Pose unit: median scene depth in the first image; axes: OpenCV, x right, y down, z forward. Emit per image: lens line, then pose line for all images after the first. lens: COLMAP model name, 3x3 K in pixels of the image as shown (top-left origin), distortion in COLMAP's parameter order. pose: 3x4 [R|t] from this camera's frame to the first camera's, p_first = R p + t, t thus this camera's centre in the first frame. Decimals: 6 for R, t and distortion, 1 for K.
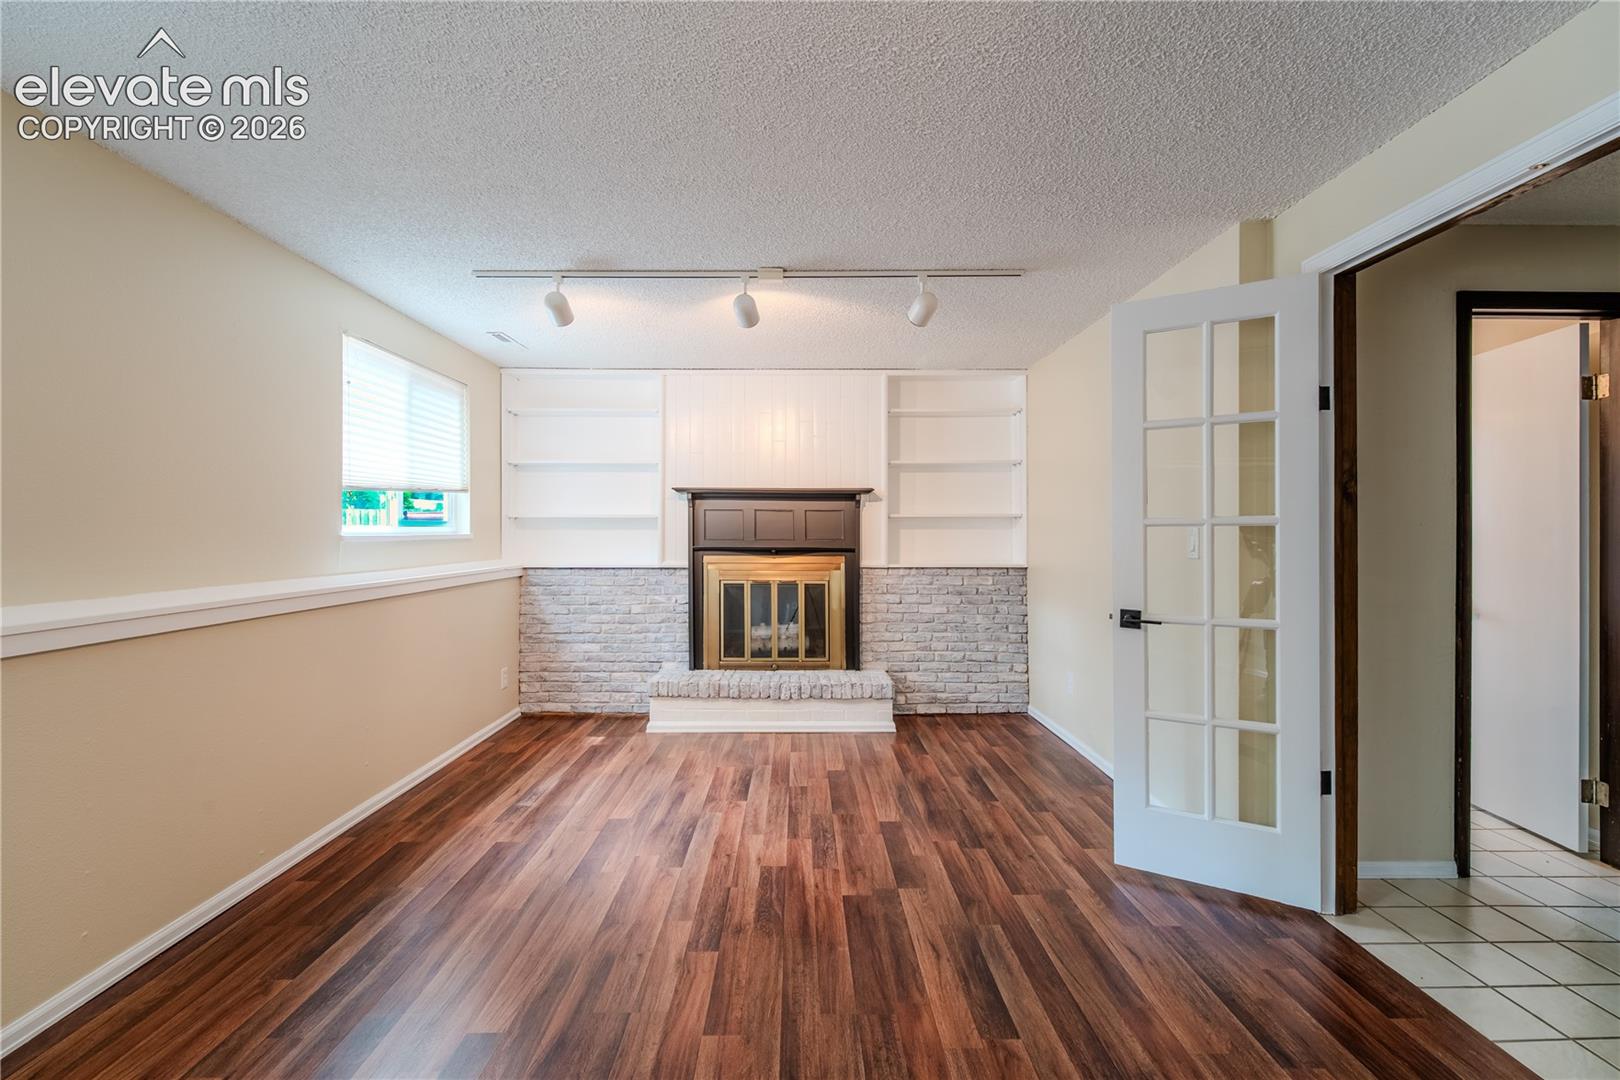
lens RADIAL K [[704.5, 0, 805.6], [0, 704.5, 548.0], [0, 0, 1]] dist [0.029579, -0.000210]
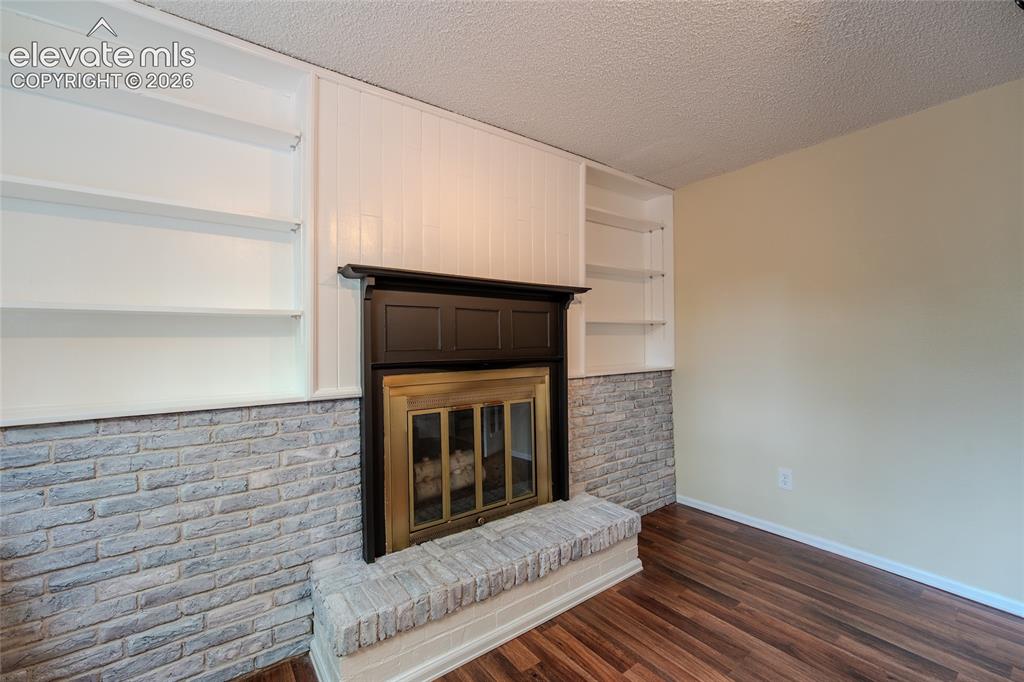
lens RADIAL K [[418.1, 0, 512.0], [0, 418.1, 341.0], [0, 0, 1]] dist [-0.000229, 0.000447]
pose [[0.810761, -0.010377, 0.585285, -0.271744], [0.027582, 0.999410, -0.020488, -0.010273], [-0.584727, 0.032754, 0.810569, 0.615868]]
